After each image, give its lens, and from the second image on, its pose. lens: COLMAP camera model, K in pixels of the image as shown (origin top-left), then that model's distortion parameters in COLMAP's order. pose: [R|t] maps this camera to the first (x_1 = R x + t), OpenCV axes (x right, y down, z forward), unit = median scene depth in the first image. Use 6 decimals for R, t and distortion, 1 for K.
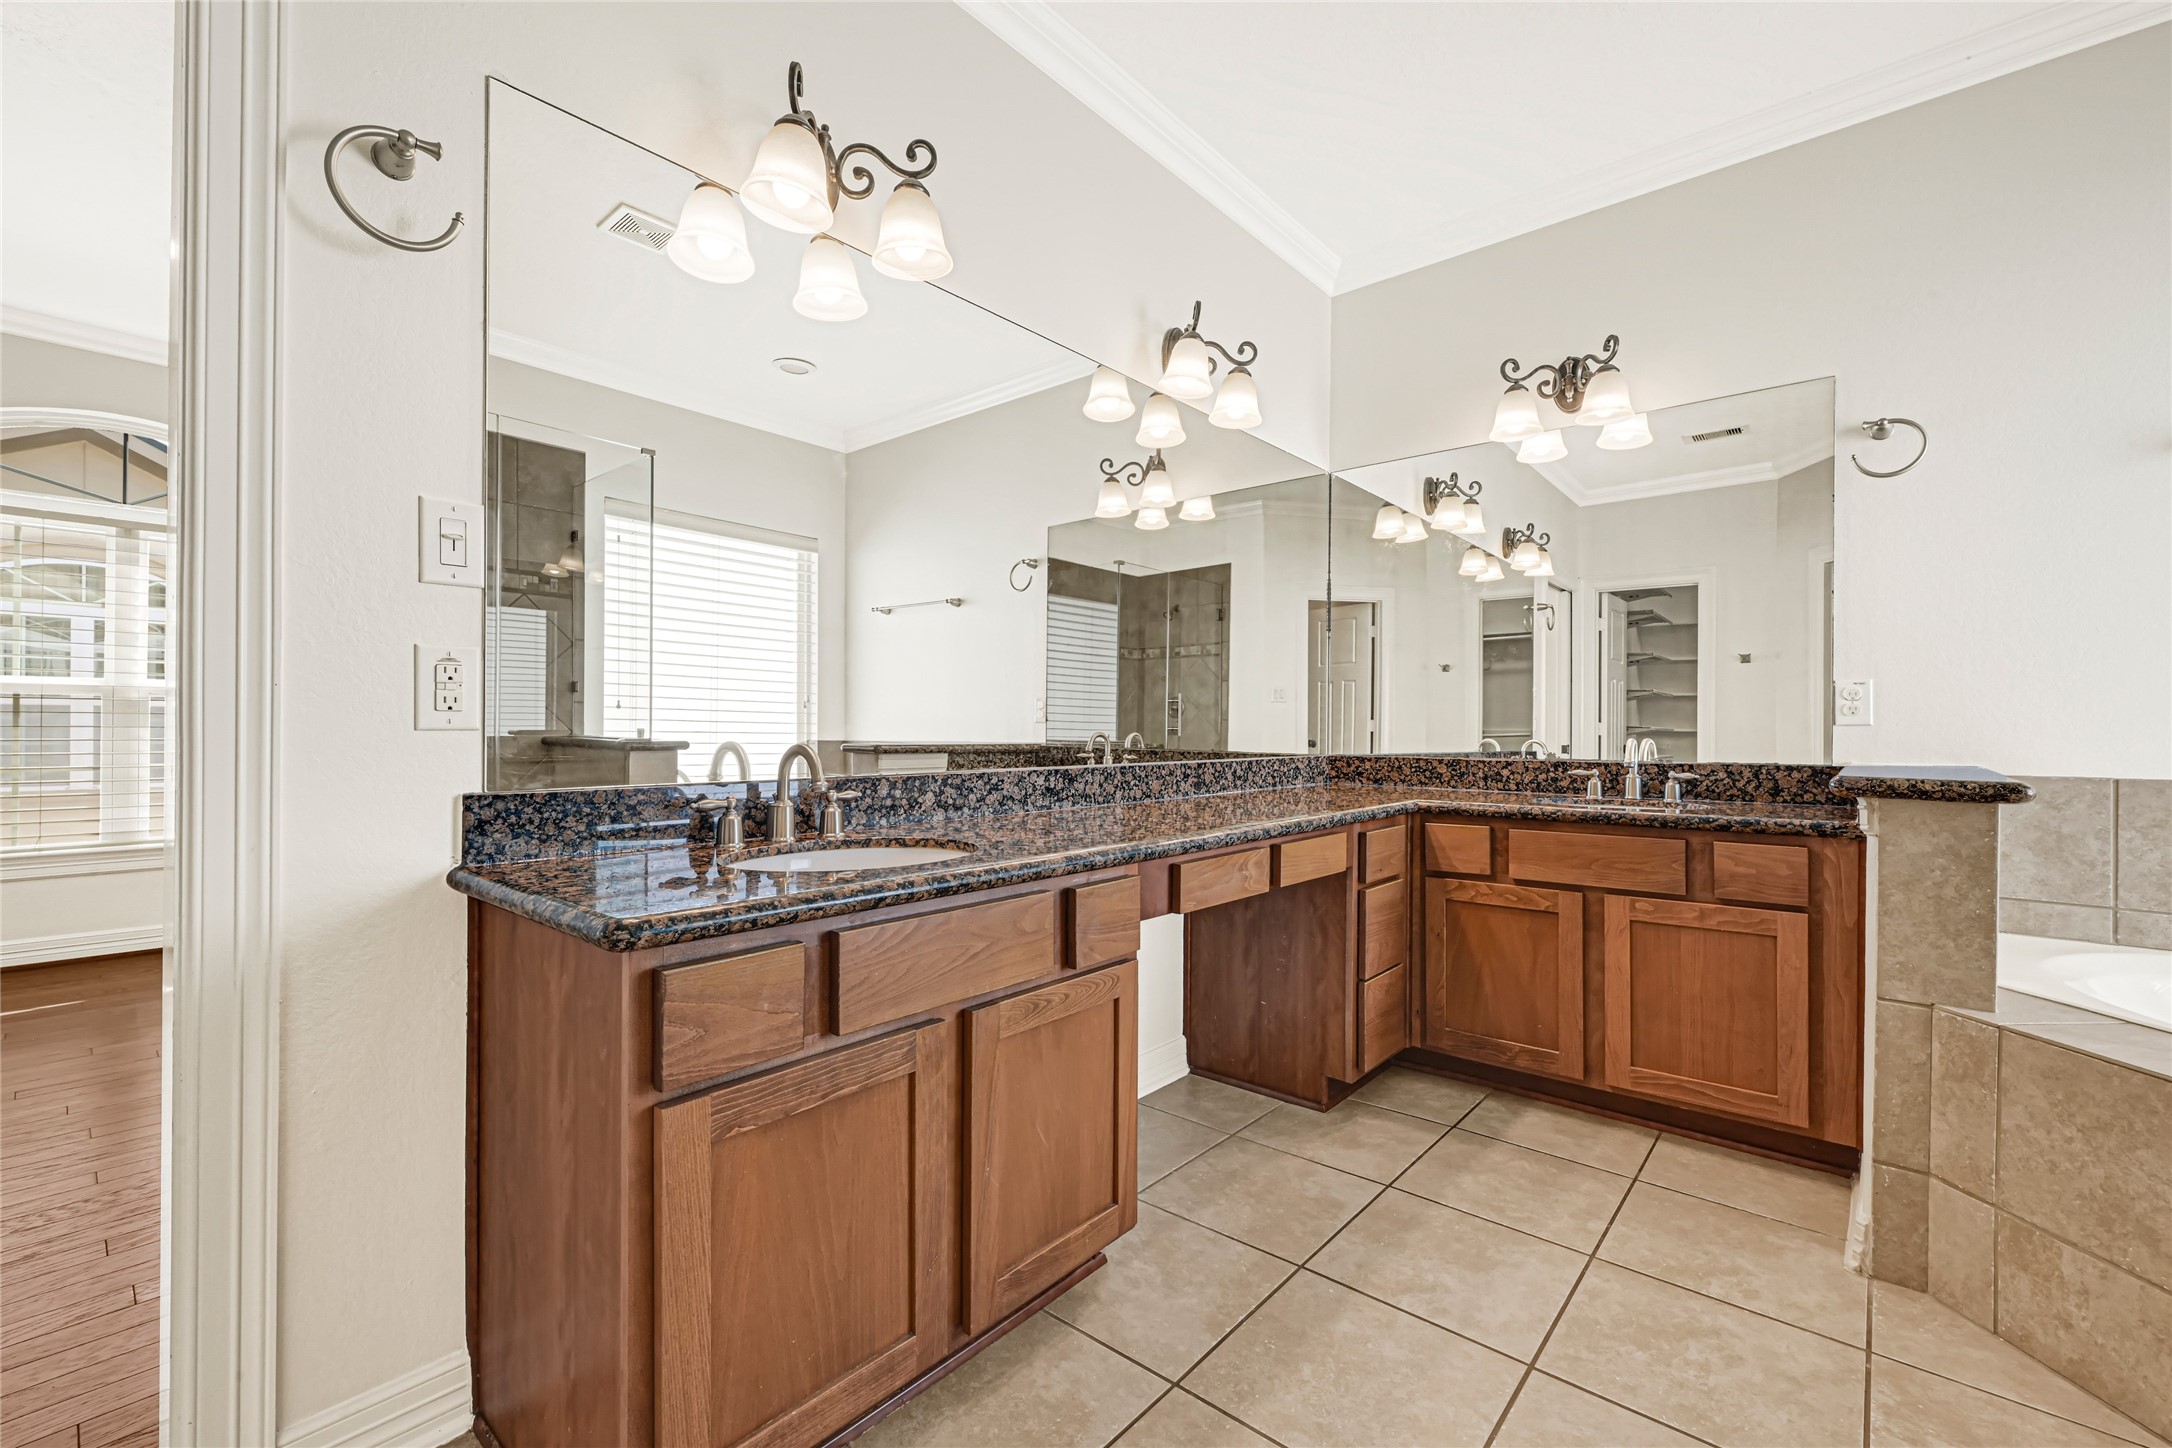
lens RADIAL K [[889.8, 0, 1087.6], [0, 889.8, 728.8], [0, 0, 1]] dist [-0.000123, -0.000139]
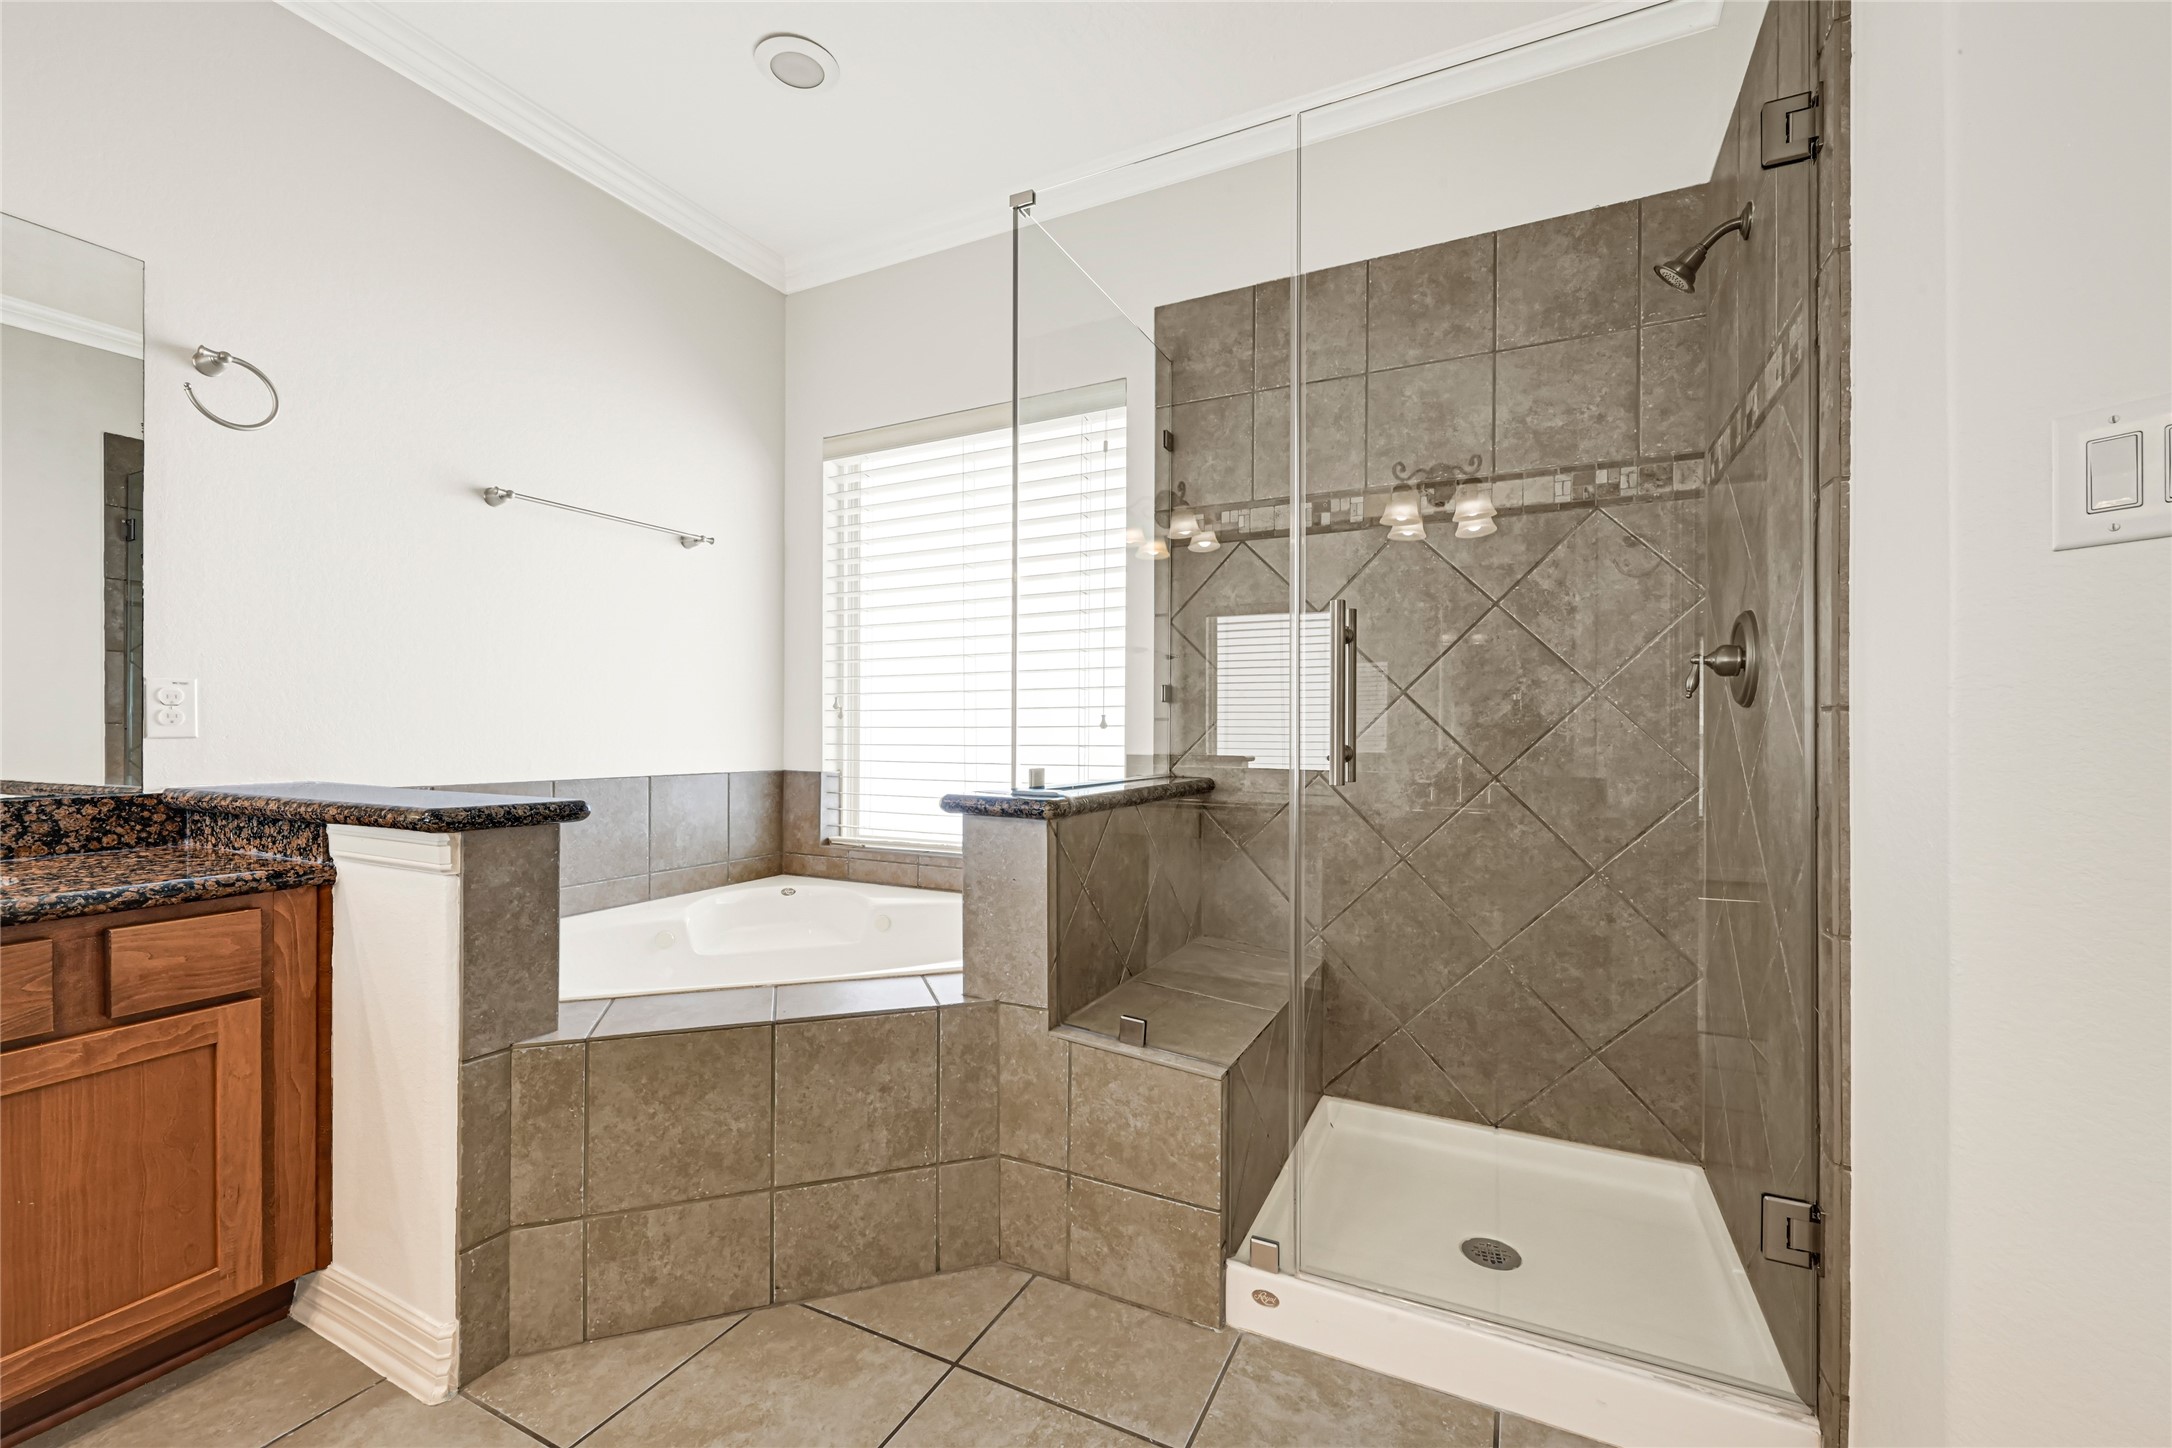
lens RADIAL K [[889.8, 0, 1080.3], [0, 889.8, 727.1], [0, 0, 1]] dist [-0.000123, -0.000139]
pose [[-0.249836, -0.005061, 0.968275, -0.101184], [-0.005669, 0.999977, 0.003765, -0.030601], [-0.968272, -0.004549, -0.249859, 0.663495]]
